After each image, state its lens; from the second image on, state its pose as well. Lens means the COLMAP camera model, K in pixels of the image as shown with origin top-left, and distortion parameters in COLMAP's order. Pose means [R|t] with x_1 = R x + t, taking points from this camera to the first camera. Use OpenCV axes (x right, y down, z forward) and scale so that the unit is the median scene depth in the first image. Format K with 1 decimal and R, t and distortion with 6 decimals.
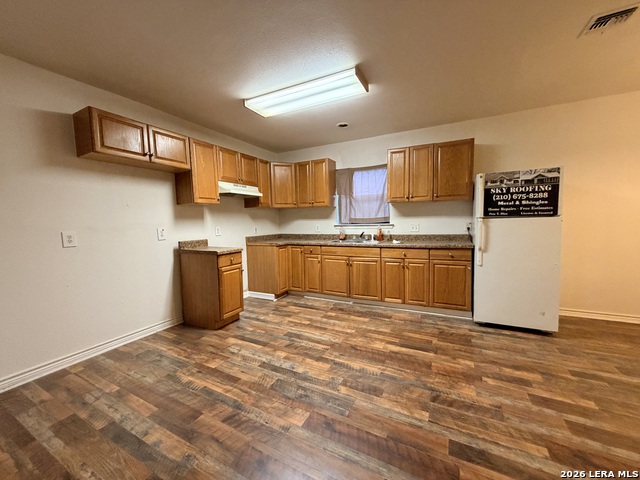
lens RADIAL K [[256.4, 0, 318.1], [0, 256.4, 240.9], [0, 0, 1]] dist [0.002906, -0.000329]
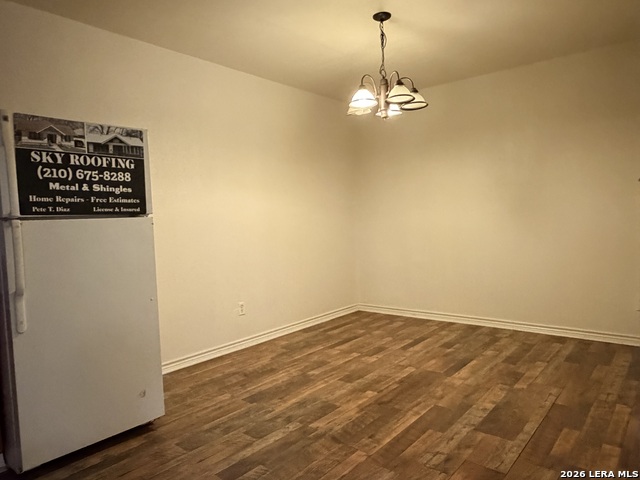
lens RADIAL K [[444.3, 0, 318.7], [0, 444.3, 244.0], [0, 0, 1]] dist [0.016628, -0.021557]
pose [[0.223092, -0.044062, 0.973801, 0.046075], [0.099517, 0.994788, 0.022213, -0.016569], [-0.969704, 0.091954, 0.226314, 0.379214]]
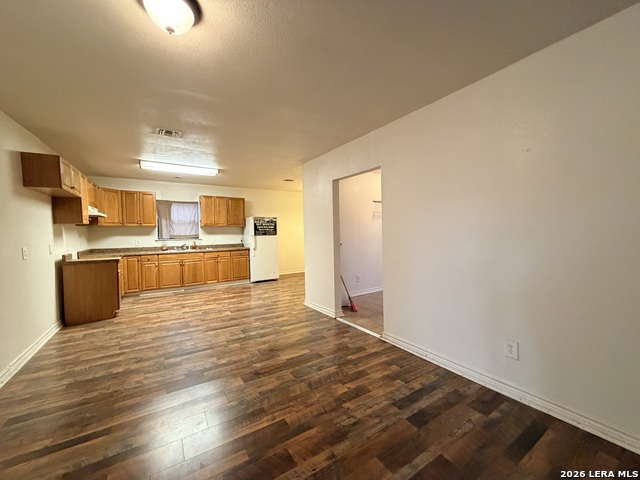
lens RADIAL K [[256.4, 0, 320.9], [0, 256.4, 240.2], [0, 0, 1]] dist [0.002906, -0.000329]
pose [[0.496441, -0.013465, 0.867966, -1.105045], [0.067690, 0.997436, -0.023242, 0.048184], [-0.865427, 0.070291, 0.496079, -0.694015]]
